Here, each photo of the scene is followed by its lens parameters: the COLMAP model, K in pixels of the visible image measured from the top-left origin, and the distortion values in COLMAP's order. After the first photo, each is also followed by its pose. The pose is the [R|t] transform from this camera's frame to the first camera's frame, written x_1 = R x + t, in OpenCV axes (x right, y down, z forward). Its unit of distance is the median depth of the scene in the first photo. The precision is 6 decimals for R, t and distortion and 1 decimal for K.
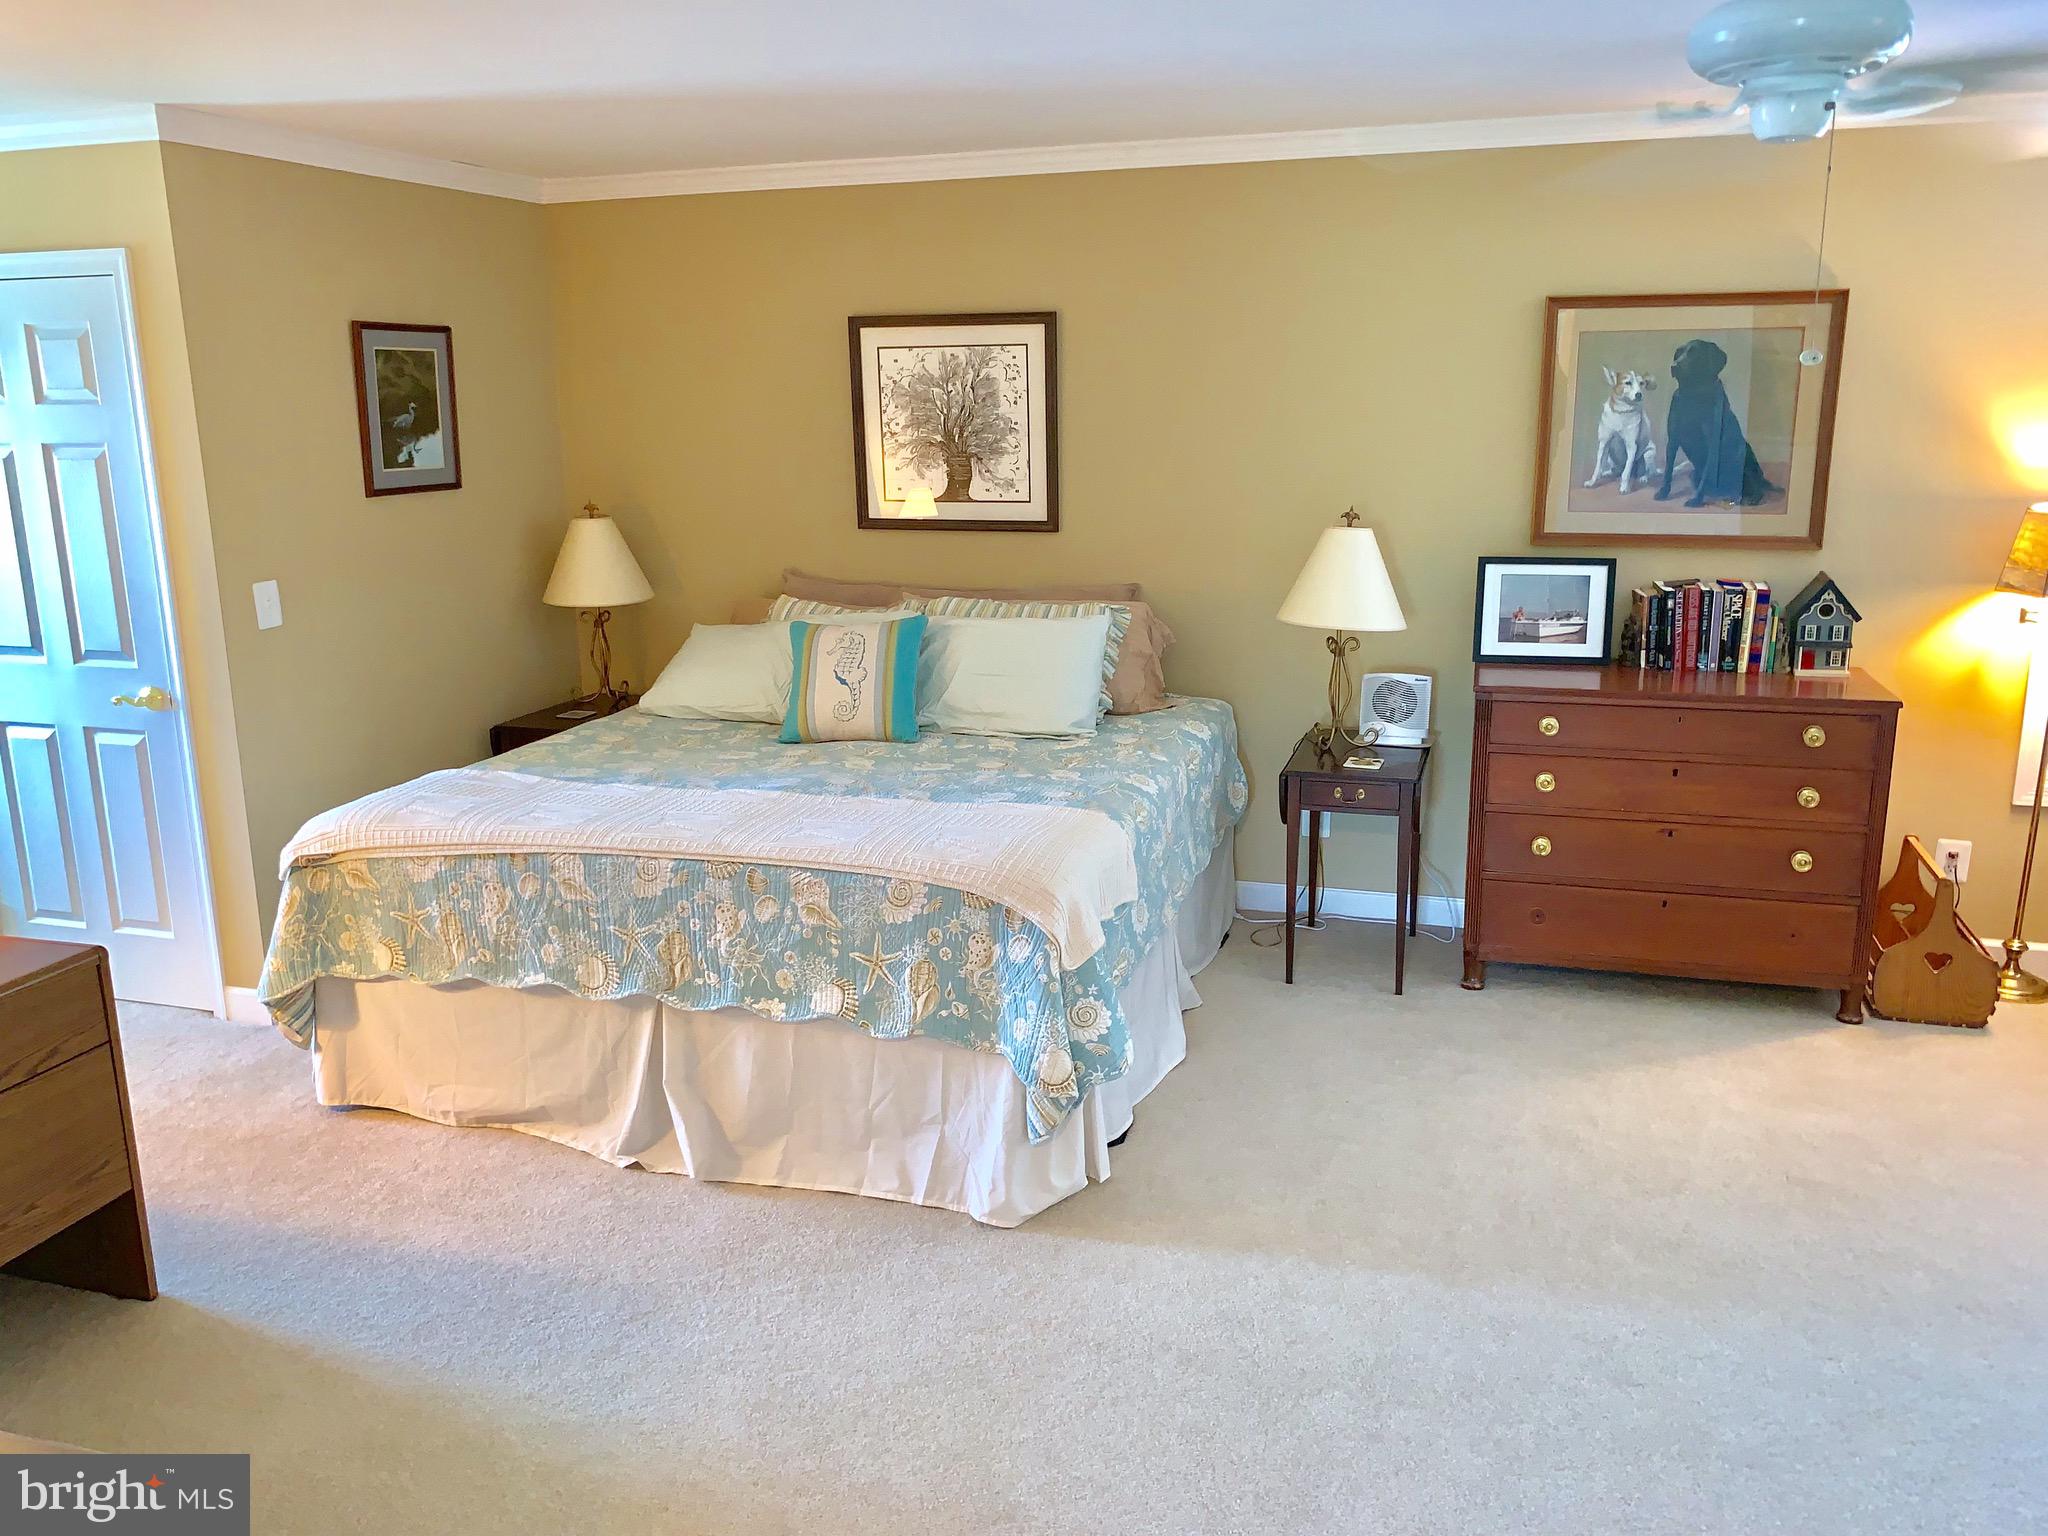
lens RADIAL K [[1562.5, 0, 1019.2], [0, 1562.5, 759.1], [0, 0, 1]] dist [0.047959, -0.080384]
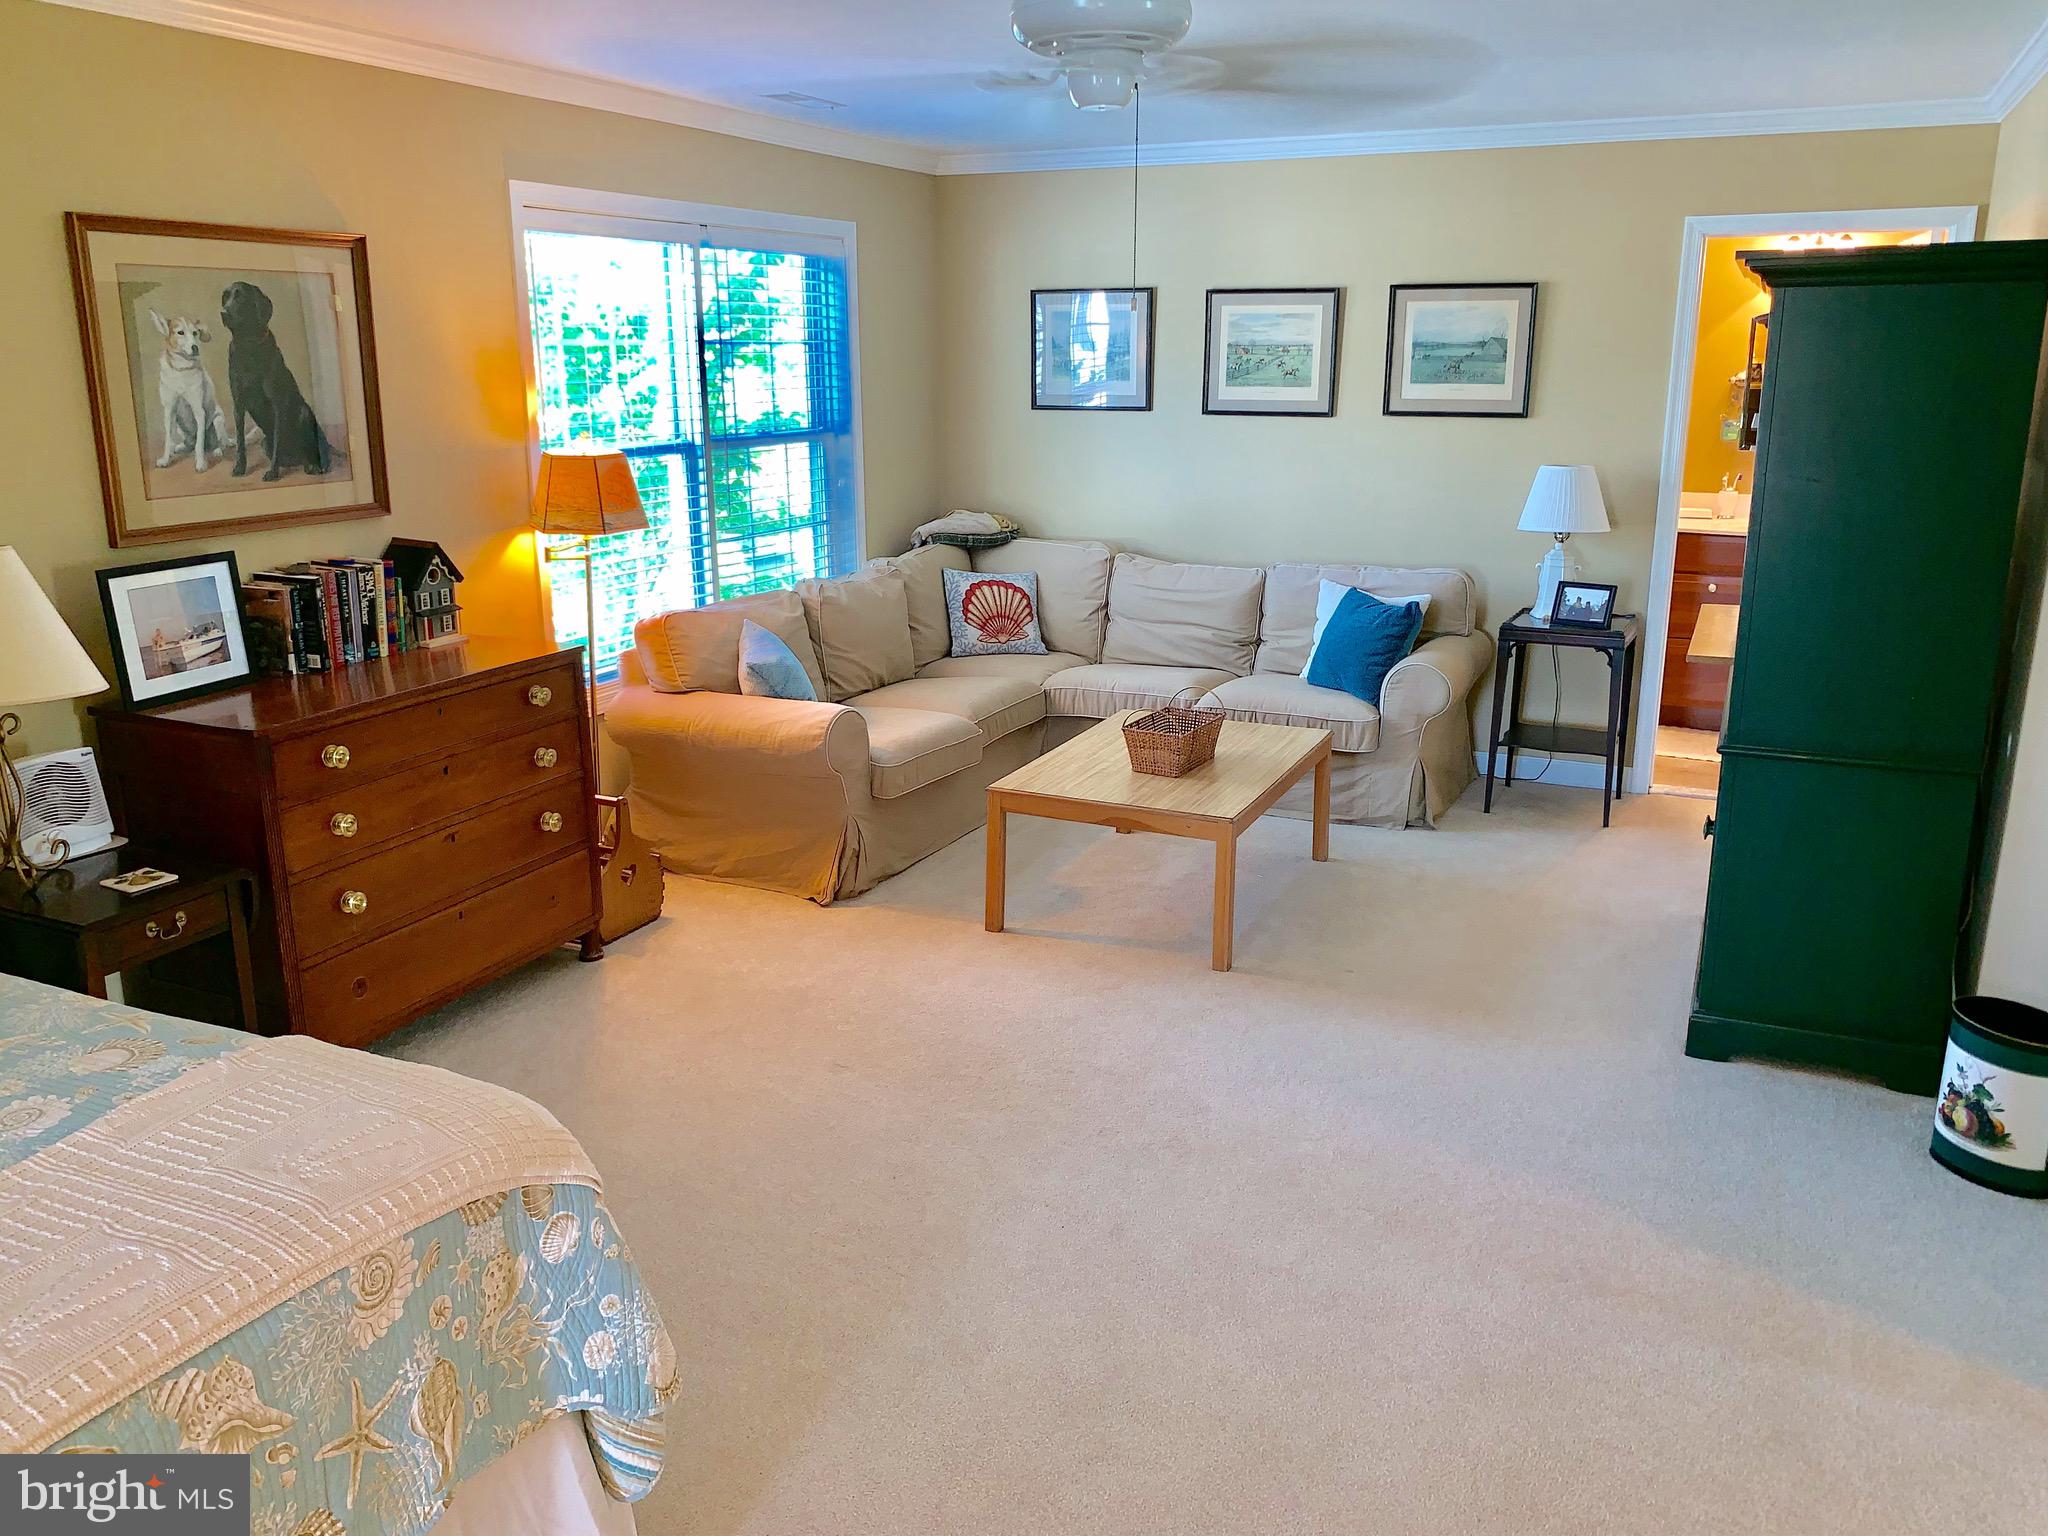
lens RADIAL K [[1562.5, 0, 1016.6], [0, 1562.5, 763.6], [0, 0, 1]] dist [0.047959, -0.080384]
pose [[0.138443, -0.246252, 0.959267, -0.372583], [0.232612, 0.949584, 0.210195, -0.101477], [-0.962666, 0.194037, 0.188745, 0.487300]]
